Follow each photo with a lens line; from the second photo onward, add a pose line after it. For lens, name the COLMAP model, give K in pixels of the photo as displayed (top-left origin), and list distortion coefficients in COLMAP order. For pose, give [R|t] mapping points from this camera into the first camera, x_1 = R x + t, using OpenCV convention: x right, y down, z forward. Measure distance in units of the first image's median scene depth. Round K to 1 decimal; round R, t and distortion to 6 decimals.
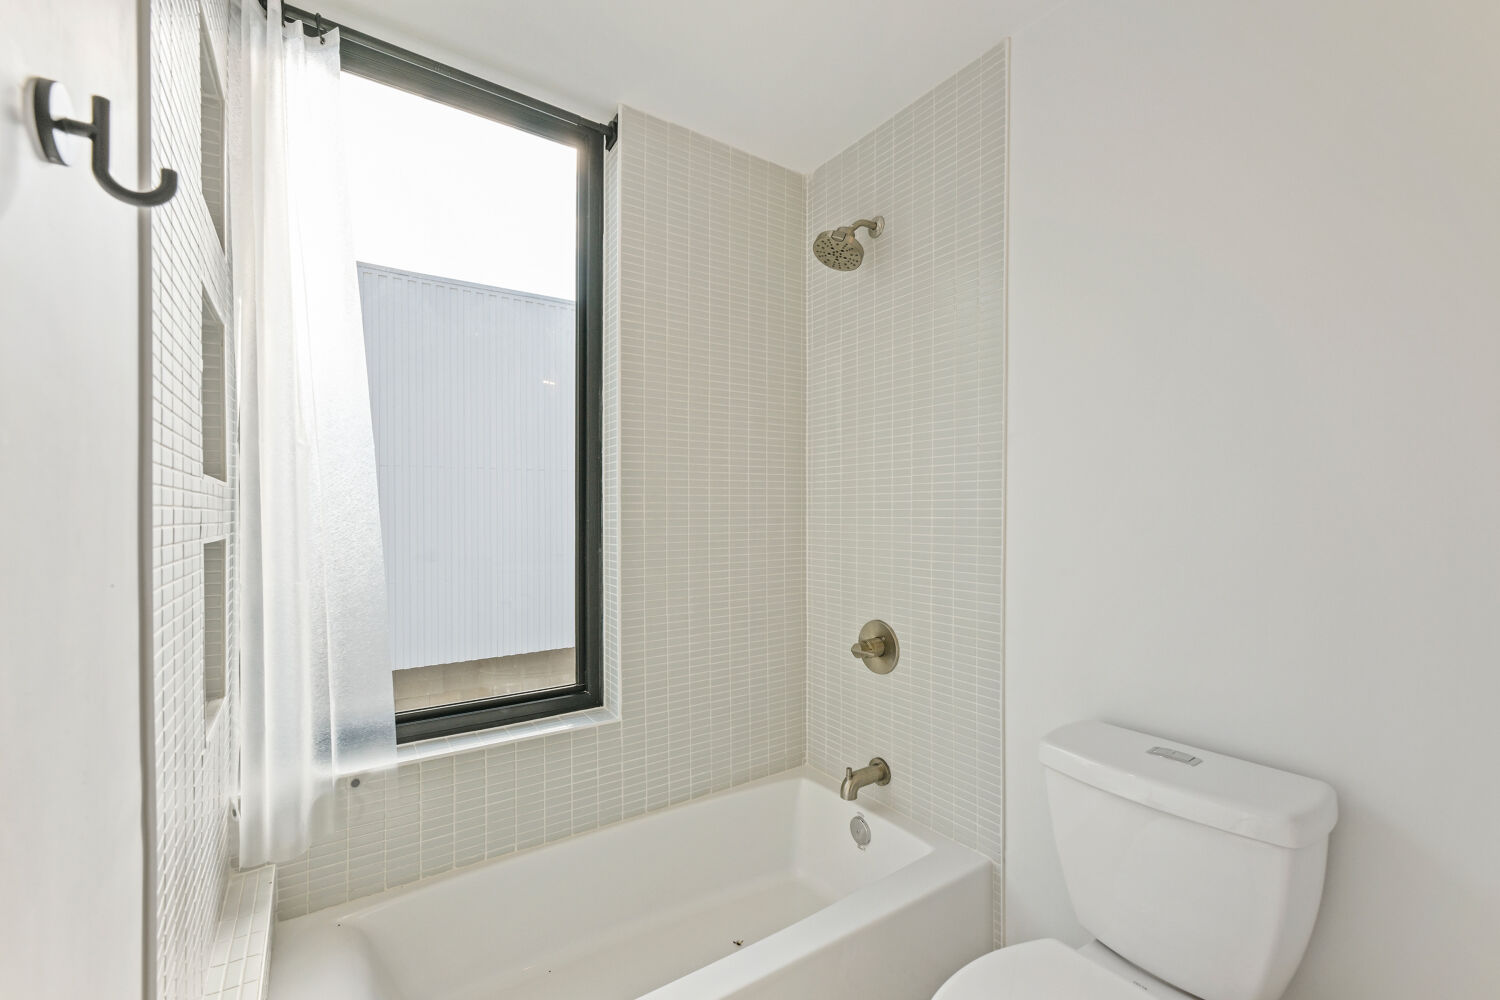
lens RADIAL K [[637.3, 0, 747.6], [0, 637.3, 508.6], [0, 0, 1]] dist [0.019656, 0.000291]
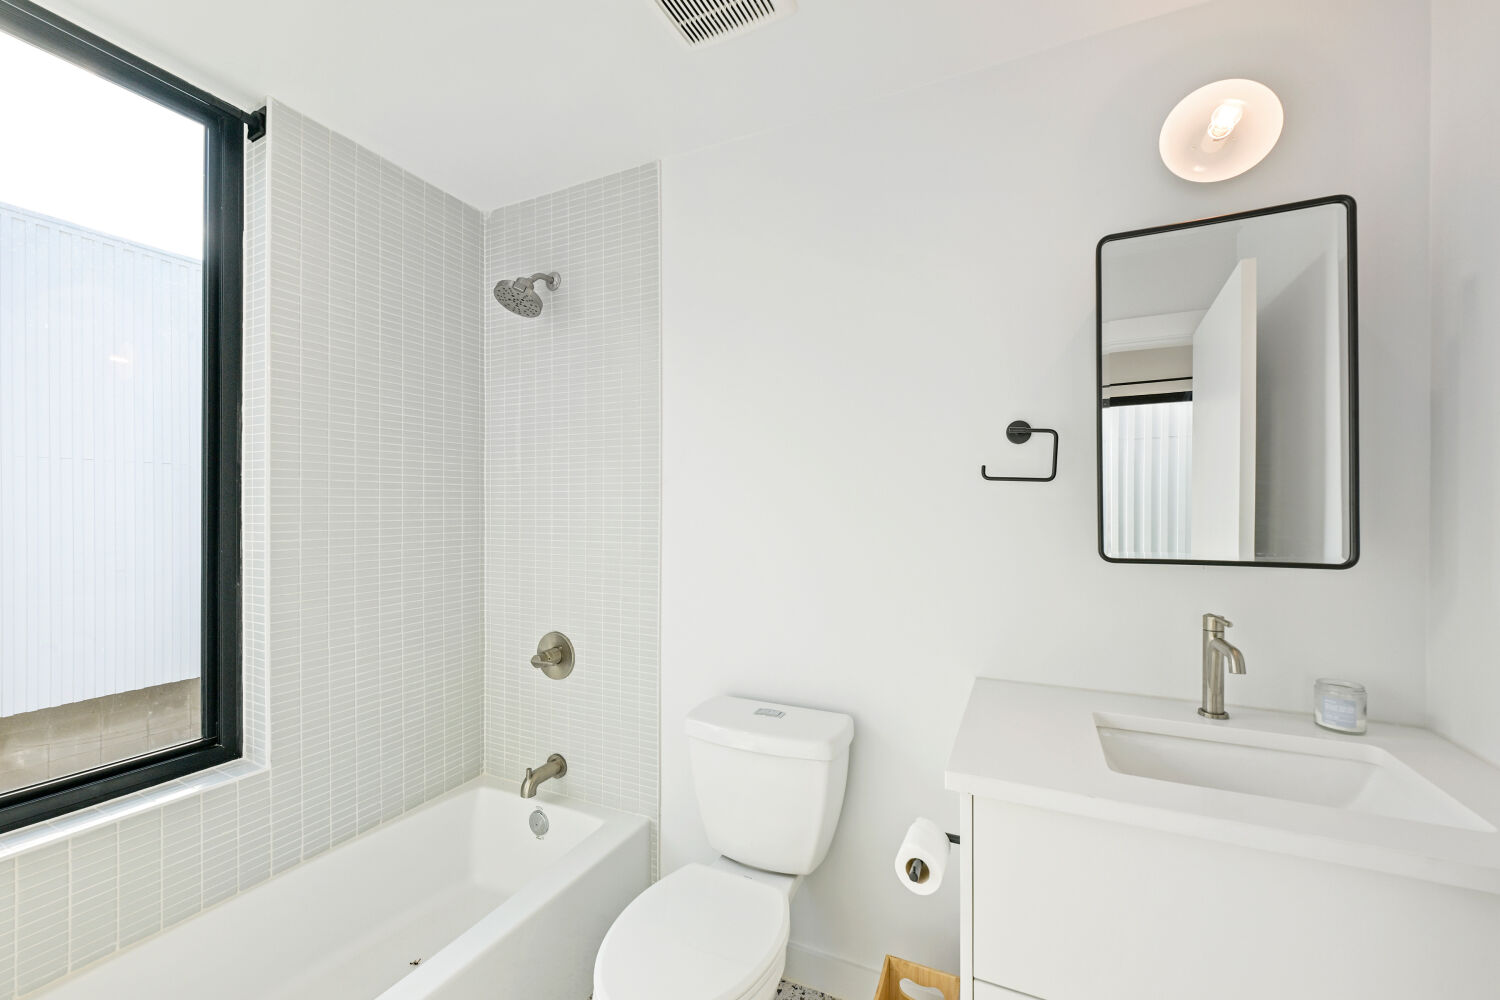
lens RADIAL K [[606.4, 0, 733.9], [0, 606.4, 502.2], [0, 0, 1]] dist [-0.003265, 0.001406]
pose [[0.875484, 0.000952, 0.483246, -0.034851], [0.002292, 0.999979, -0.006123, -0.044019], [-0.483242, 0.006468, 0.875463, -0.082934]]
